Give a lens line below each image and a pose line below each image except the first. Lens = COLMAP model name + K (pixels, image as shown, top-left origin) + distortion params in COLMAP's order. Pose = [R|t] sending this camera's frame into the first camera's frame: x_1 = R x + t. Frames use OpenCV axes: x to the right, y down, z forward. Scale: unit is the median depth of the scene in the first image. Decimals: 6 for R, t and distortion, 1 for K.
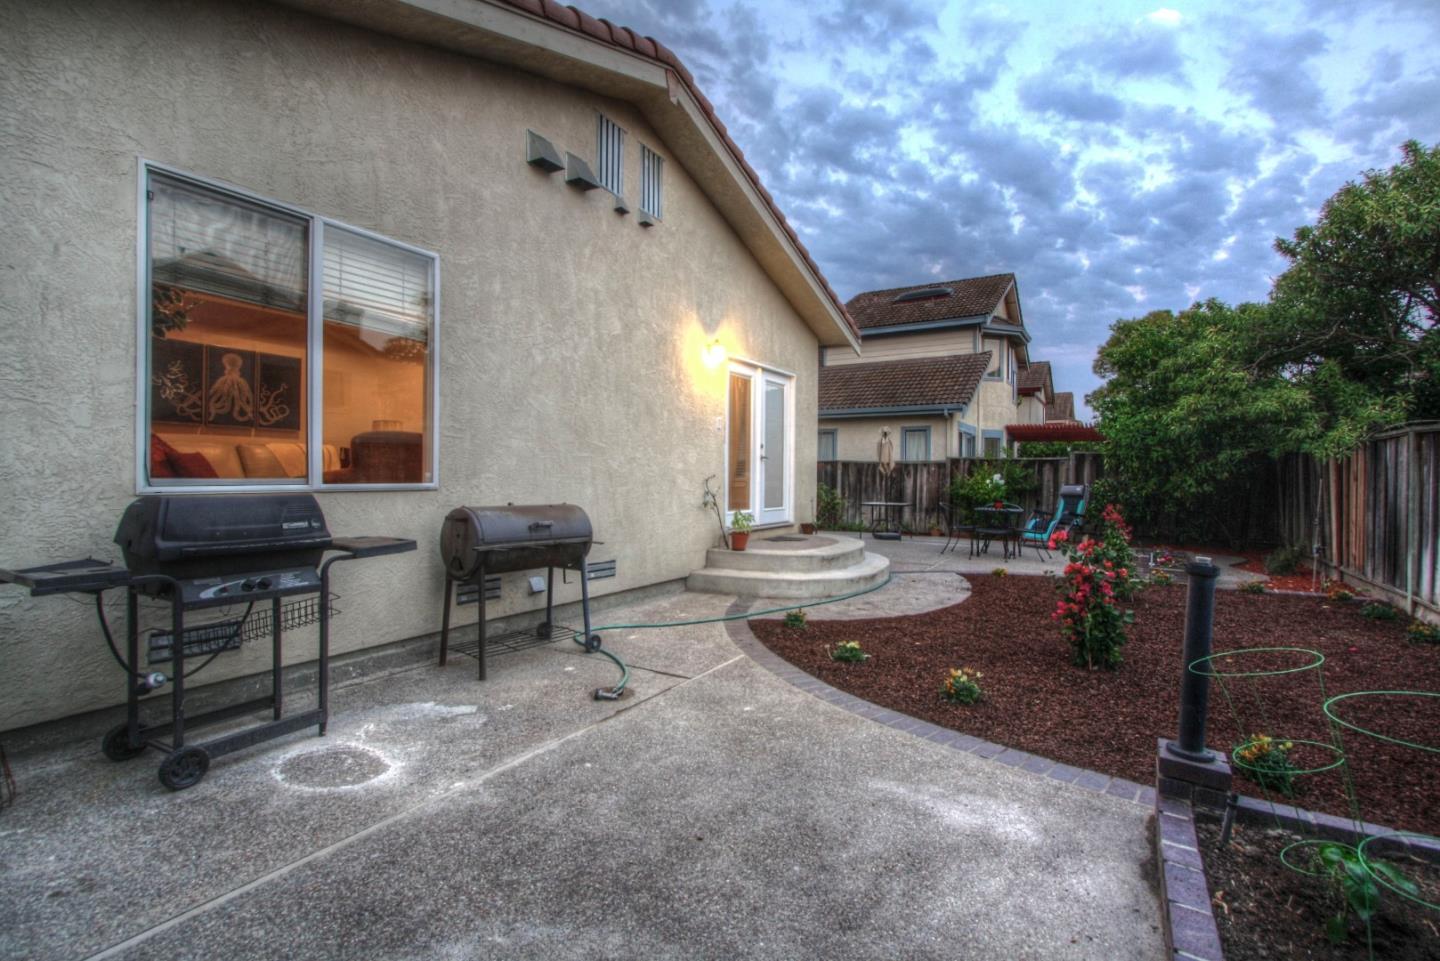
lens RADIAL K [[655.6, 0, 720.0], [0, 655.6, 477.7], [0, 0, 1]] dist [0.002234, -0.001956]
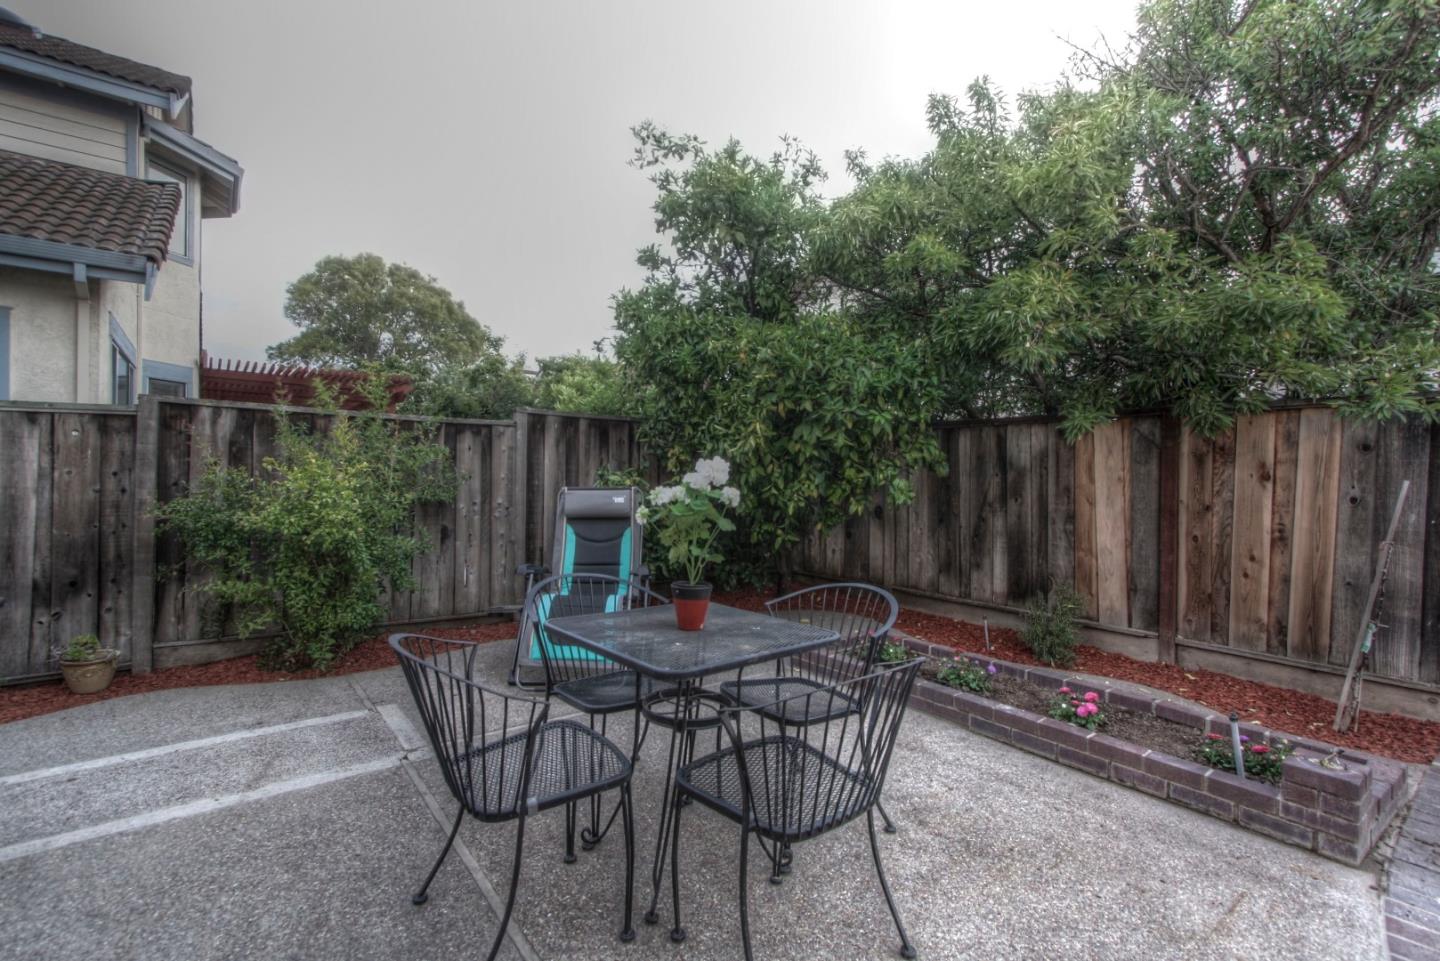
lens RADIAL K [[655.6, 0, 720.5], [0, 655.6, 472.2], [0, 0, 1]] dist [0.002234, -0.001956]
pose [[0.357440, -0.004690, 0.933924, 0.381624], [-0.006195, 0.999953, 0.007393, -0.004092], [-0.933916, -0.008428, 0.357394, 1.482351]]
